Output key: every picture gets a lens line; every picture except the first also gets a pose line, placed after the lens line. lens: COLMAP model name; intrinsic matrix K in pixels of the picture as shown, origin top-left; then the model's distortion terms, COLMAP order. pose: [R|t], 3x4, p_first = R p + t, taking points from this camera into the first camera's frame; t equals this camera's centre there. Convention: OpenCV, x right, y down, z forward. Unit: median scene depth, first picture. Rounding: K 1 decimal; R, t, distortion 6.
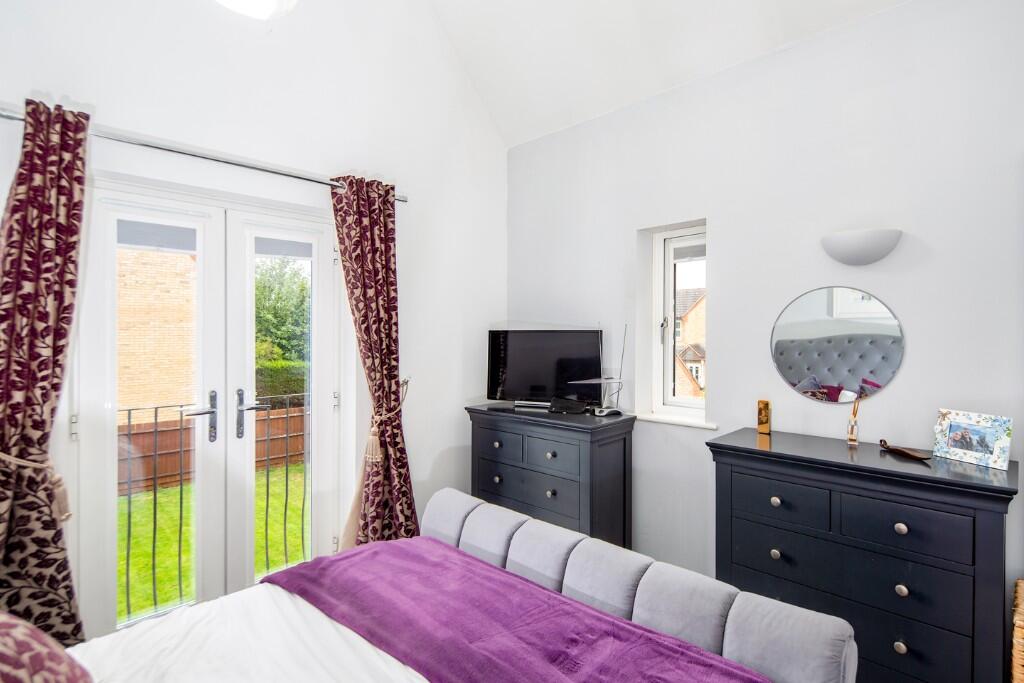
lens RADIAL K [[511.2, 0, 512.5], [0, 511.2, 335.0], [0, 0, 1]] dist [-0.001238, -0.000658]
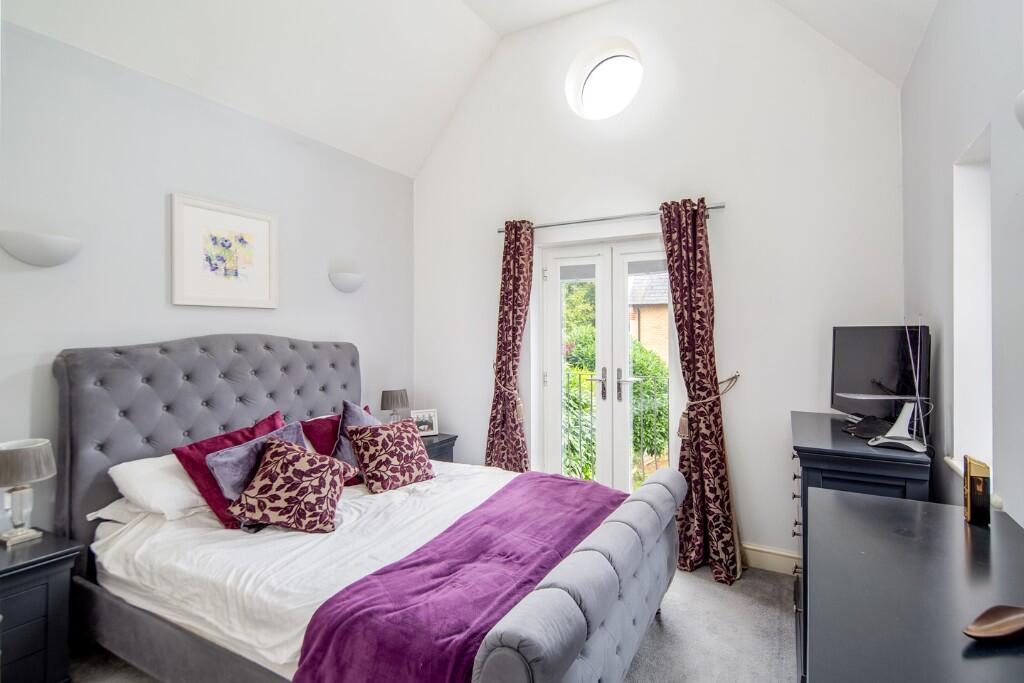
lens RADIAL K [[511.2, 0, 512.3], [0, 511.2, 334.7], [0, 0, 1]] dist [-0.001238, -0.000658]
pose [[0.246770, 0.006777, -0.969050, 0.948741], [-0.009543, 0.999944, 0.004563, 0.007283], [0.969027, 0.008122, 0.246821, 0.402402]]
